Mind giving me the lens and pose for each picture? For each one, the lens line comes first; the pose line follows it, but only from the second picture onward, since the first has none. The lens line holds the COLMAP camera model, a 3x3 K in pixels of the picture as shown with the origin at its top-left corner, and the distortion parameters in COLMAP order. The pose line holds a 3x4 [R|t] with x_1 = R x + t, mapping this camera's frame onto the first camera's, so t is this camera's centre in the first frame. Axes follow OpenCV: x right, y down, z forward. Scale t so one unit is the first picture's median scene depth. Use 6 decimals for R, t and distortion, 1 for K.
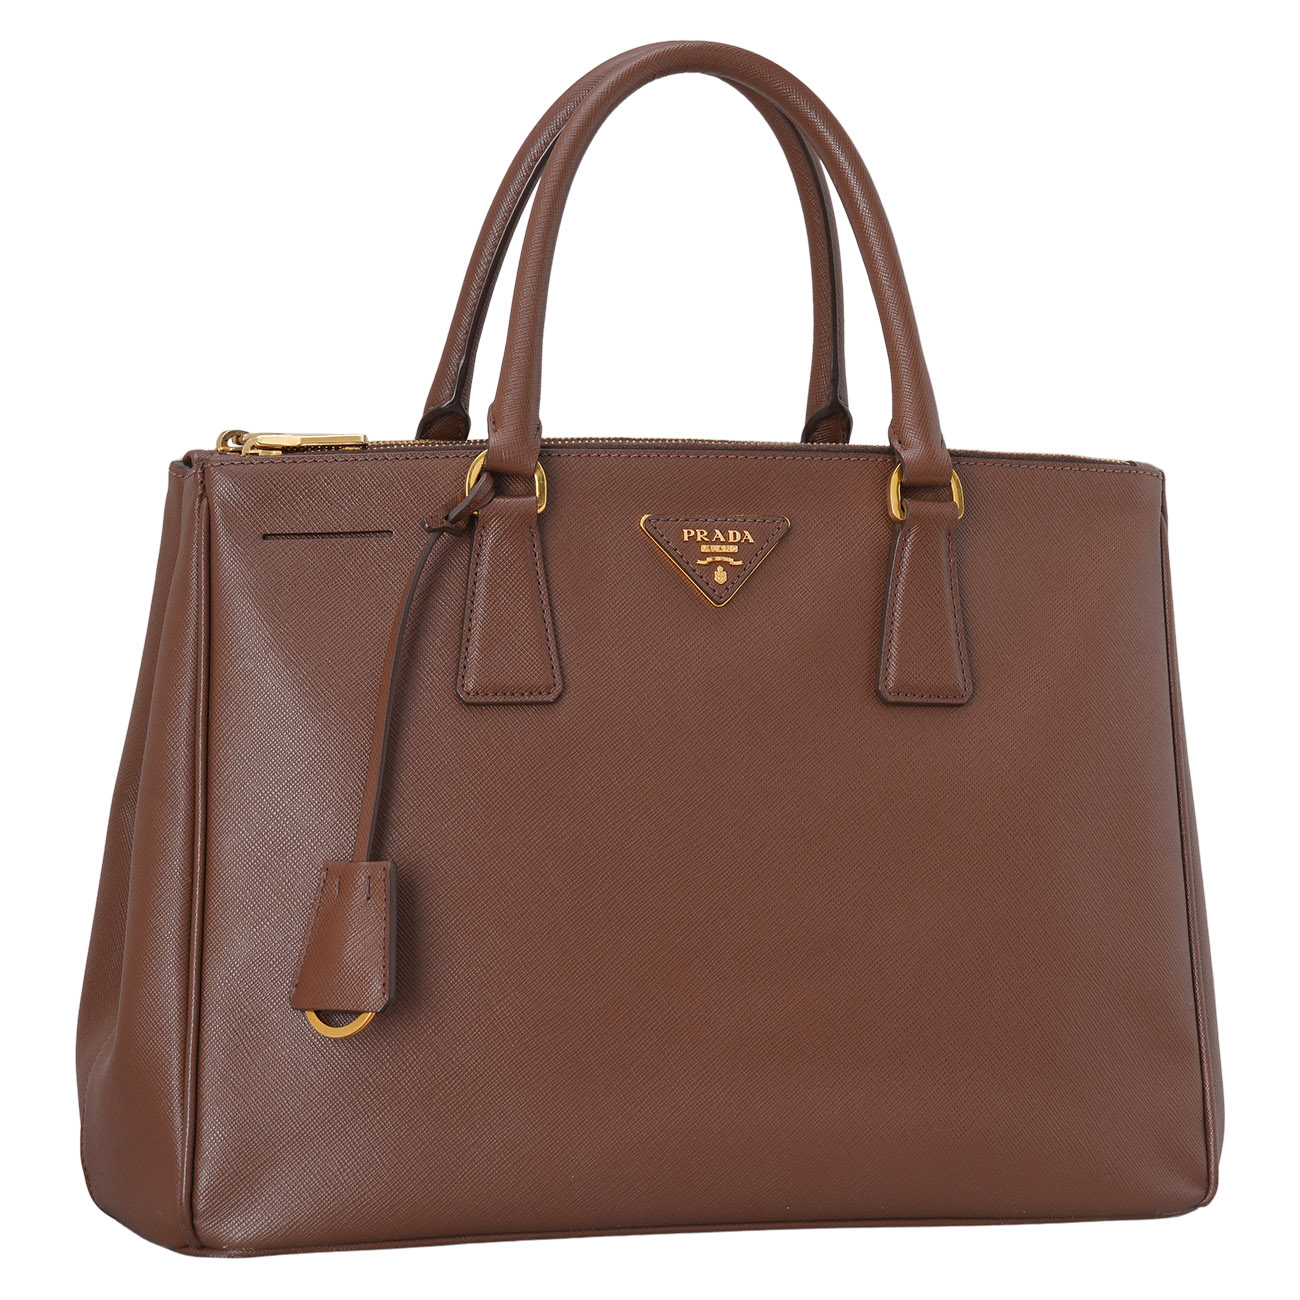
lens RADIAL K [[4943.1, 0, 654.2], [0, 4943.1, 662.1], [0, 0, 1]] dist [0.329987, 0.000000]
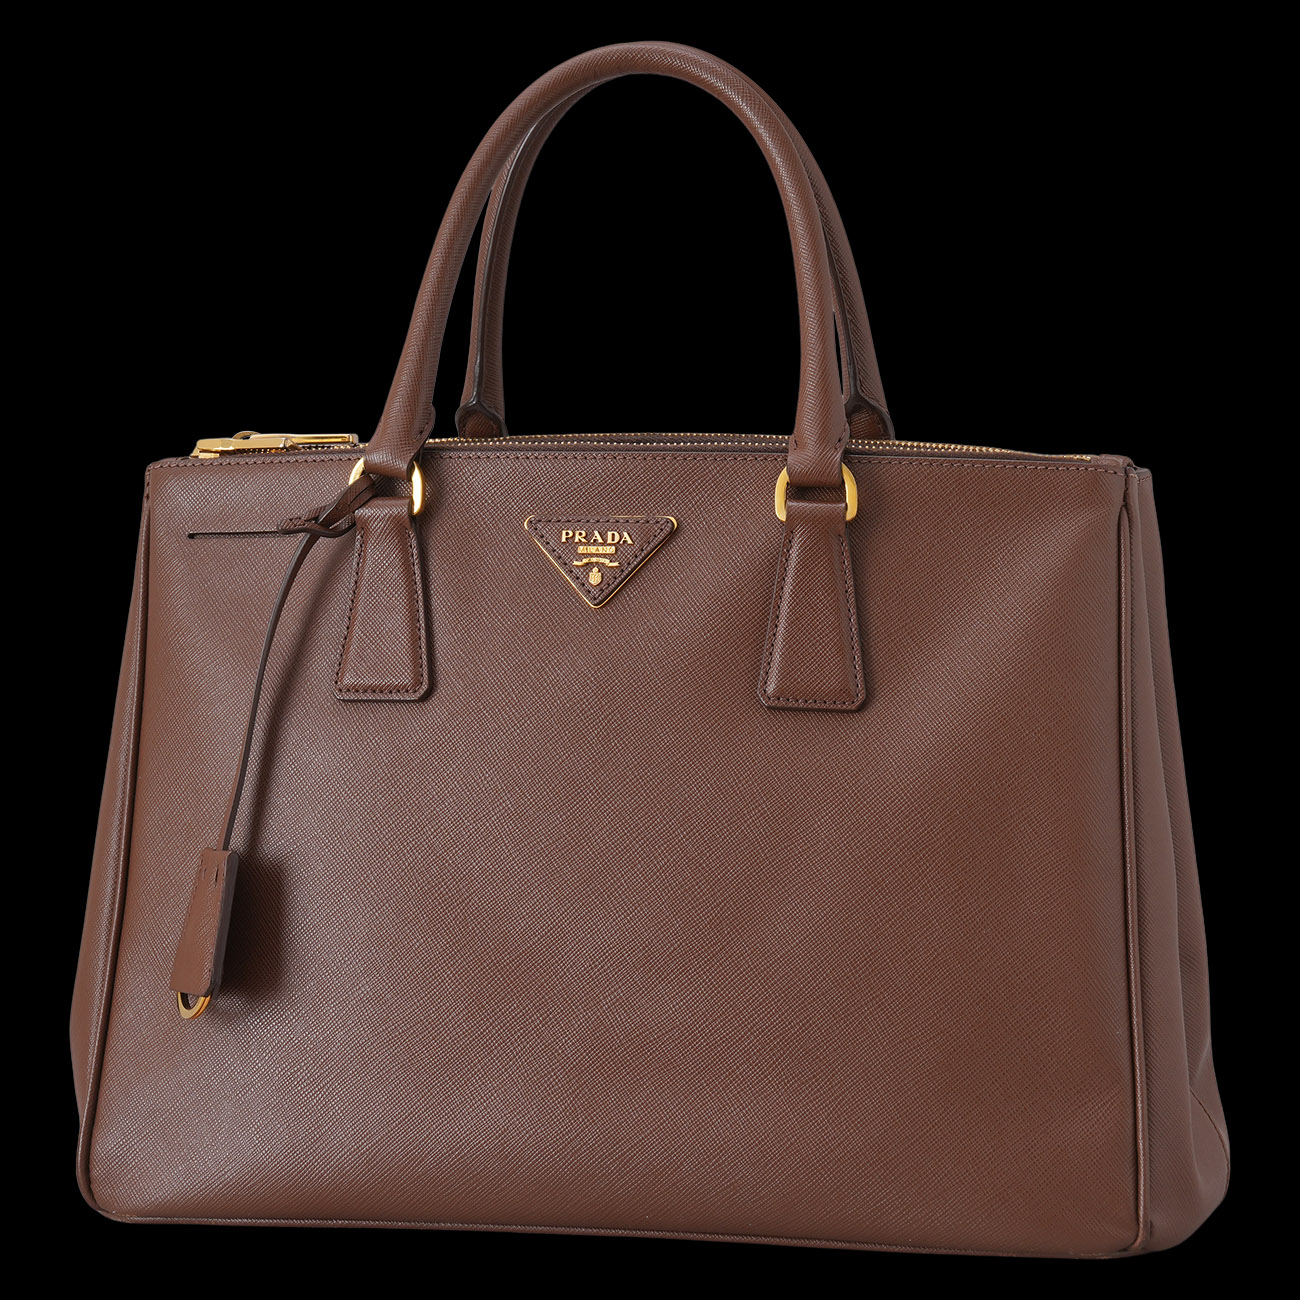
lens RADIAL K [[4943.1, 0, 655.1], [0, 4943.1, 637.1], [0, 0, 1]] dist [0.329987, 0.000000]
pose [[0.857760, 0.013354, -0.513877, 0.535996], [-0.014126, 0.999897, 0.002405, -0.007910], [0.513856, 0.005196, 0.857861, 0.151230]]
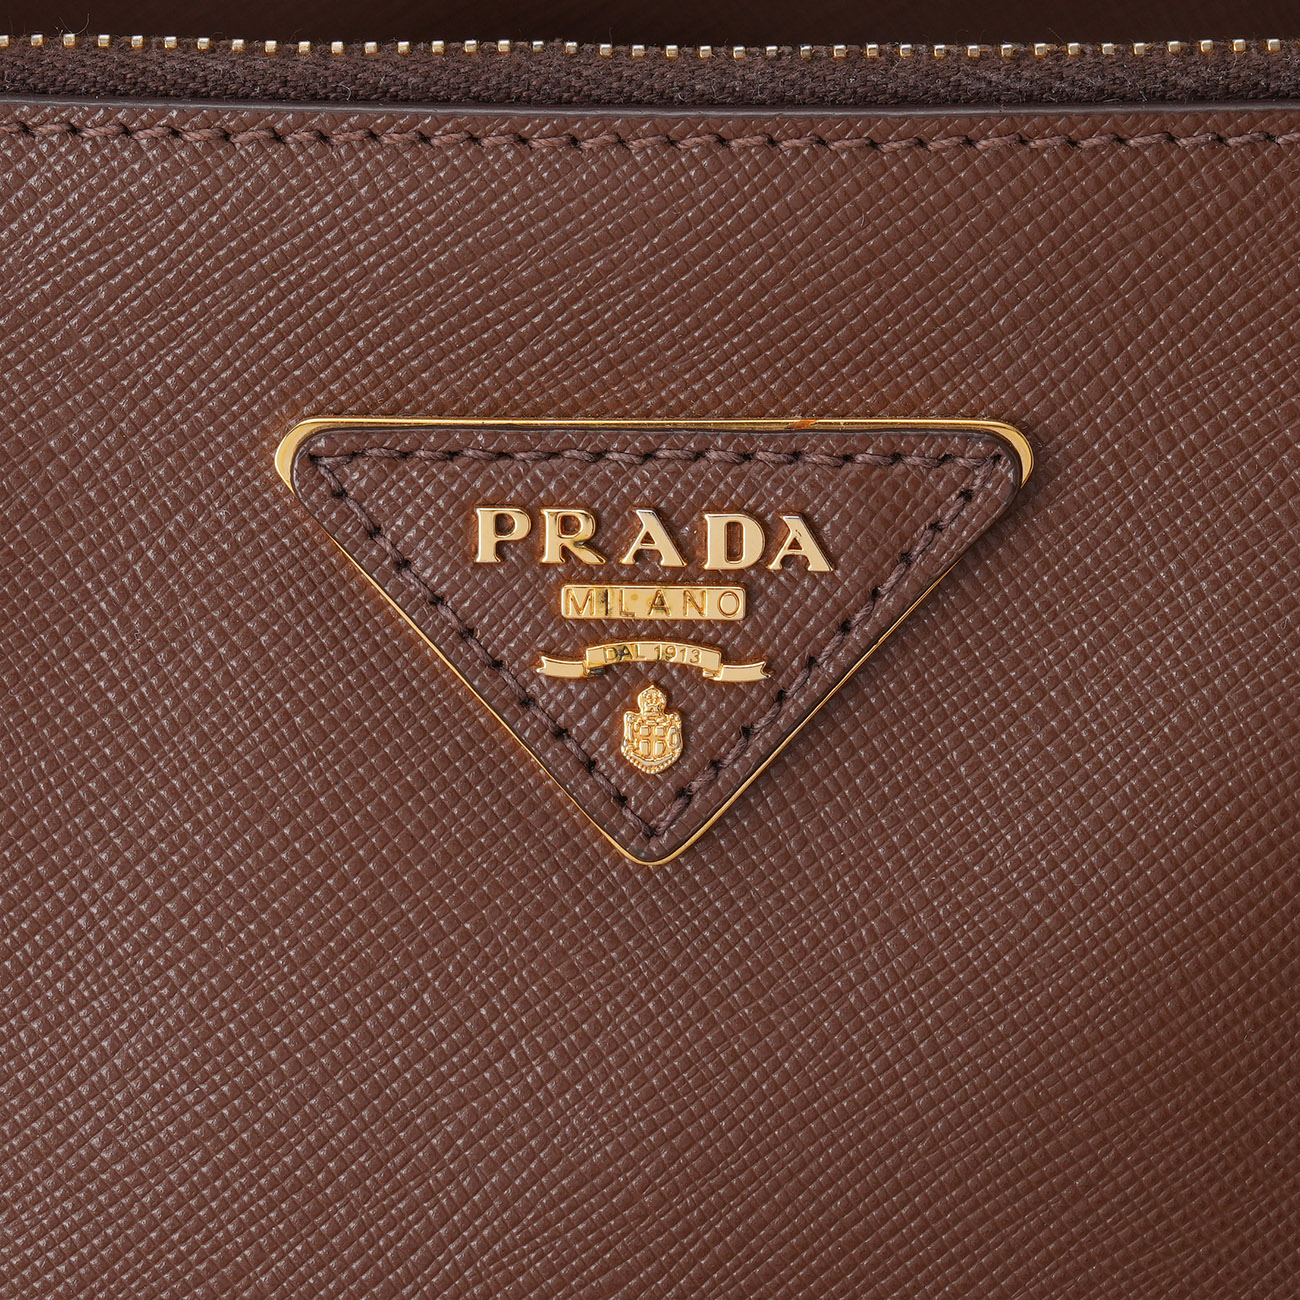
lens RADIAL K [[4943.1, 0, 648.8], [0, 4943.1, 650.2], [0, 0, 1]] dist [0.329987, 0.000000]
pose [[0.959352, 0.091314, -0.267032, 0.068356], [-0.010363, 0.956967, 0.290012, -0.080927], [0.282023, -0.275456, 0.919014, 0.810179]]
